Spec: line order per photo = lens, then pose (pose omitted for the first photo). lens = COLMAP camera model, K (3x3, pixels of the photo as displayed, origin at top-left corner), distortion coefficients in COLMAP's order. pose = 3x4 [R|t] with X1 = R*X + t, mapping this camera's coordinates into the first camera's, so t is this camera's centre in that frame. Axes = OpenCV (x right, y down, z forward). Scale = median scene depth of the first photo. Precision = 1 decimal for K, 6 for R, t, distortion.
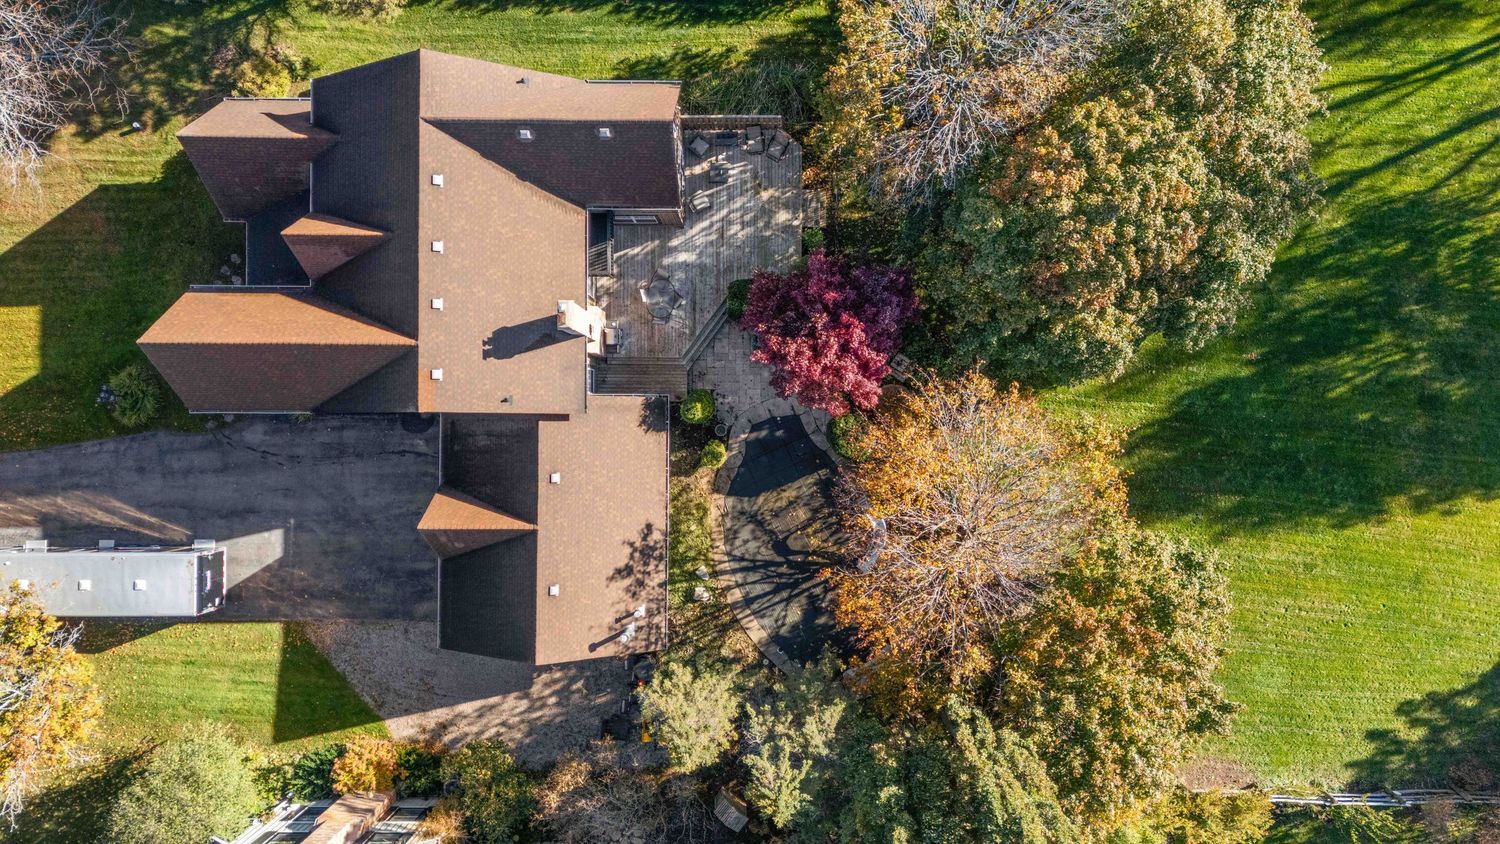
lens RADIAL K [[1079.8, 0, 751.7], [0, 1079.8, 420.1], [0, 0, 1]] dist [0.055461, -0.049302]
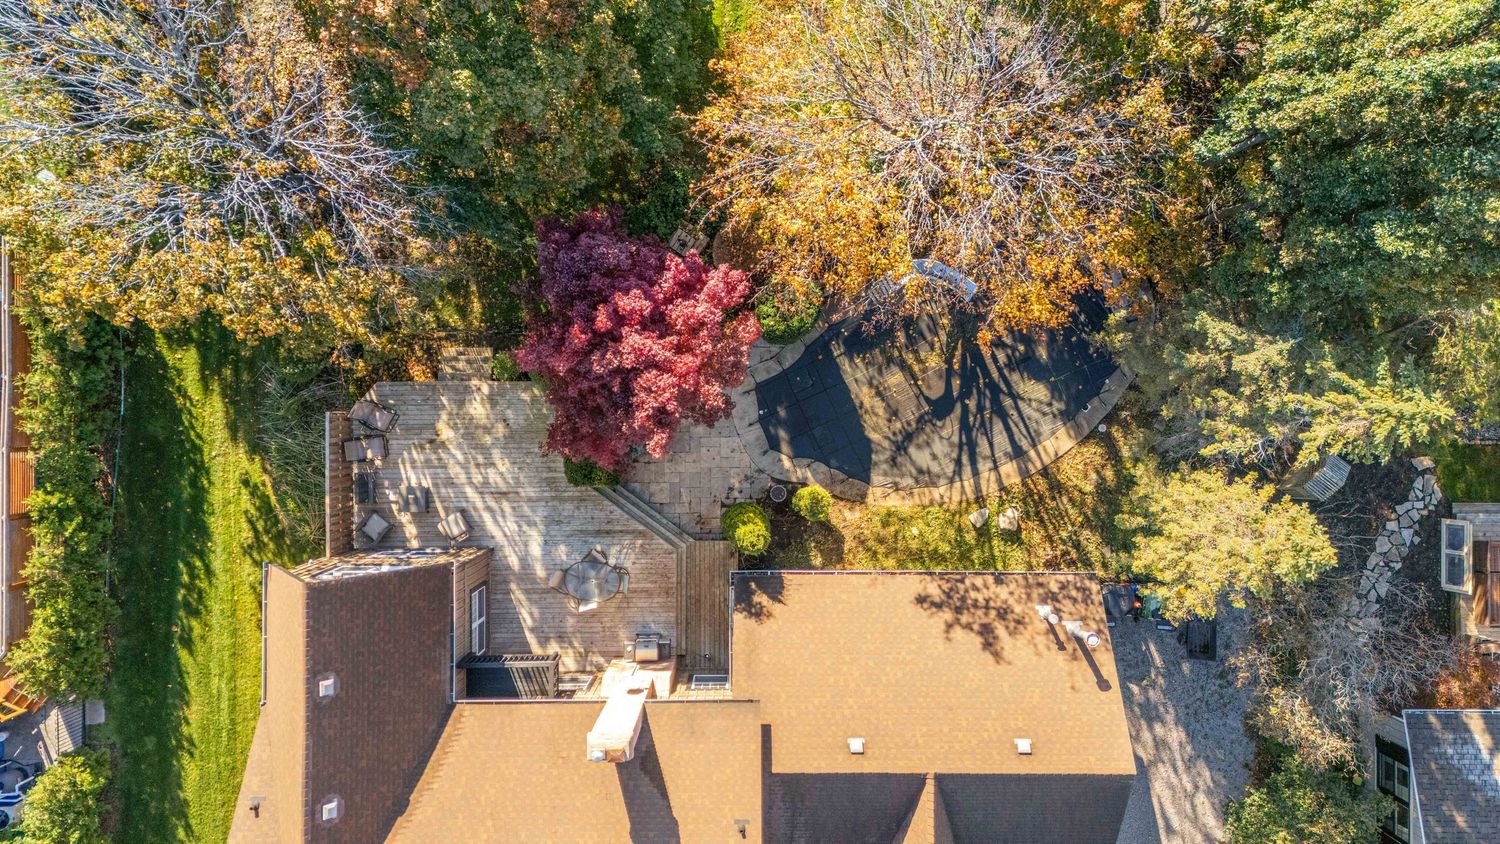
lens RADIAL K [[1093.0, 0, 751.4], [0, 1093.0, 419.6], [0, 0, 1]] dist [0.044701, -0.040992]
pose [[-0.006418, -0.999915, 0.011332, 0.011991], [0.999946, -0.006325, 0.008213, -0.013945], [-0.008141, 0.011384, 0.999902, 0.279166]]
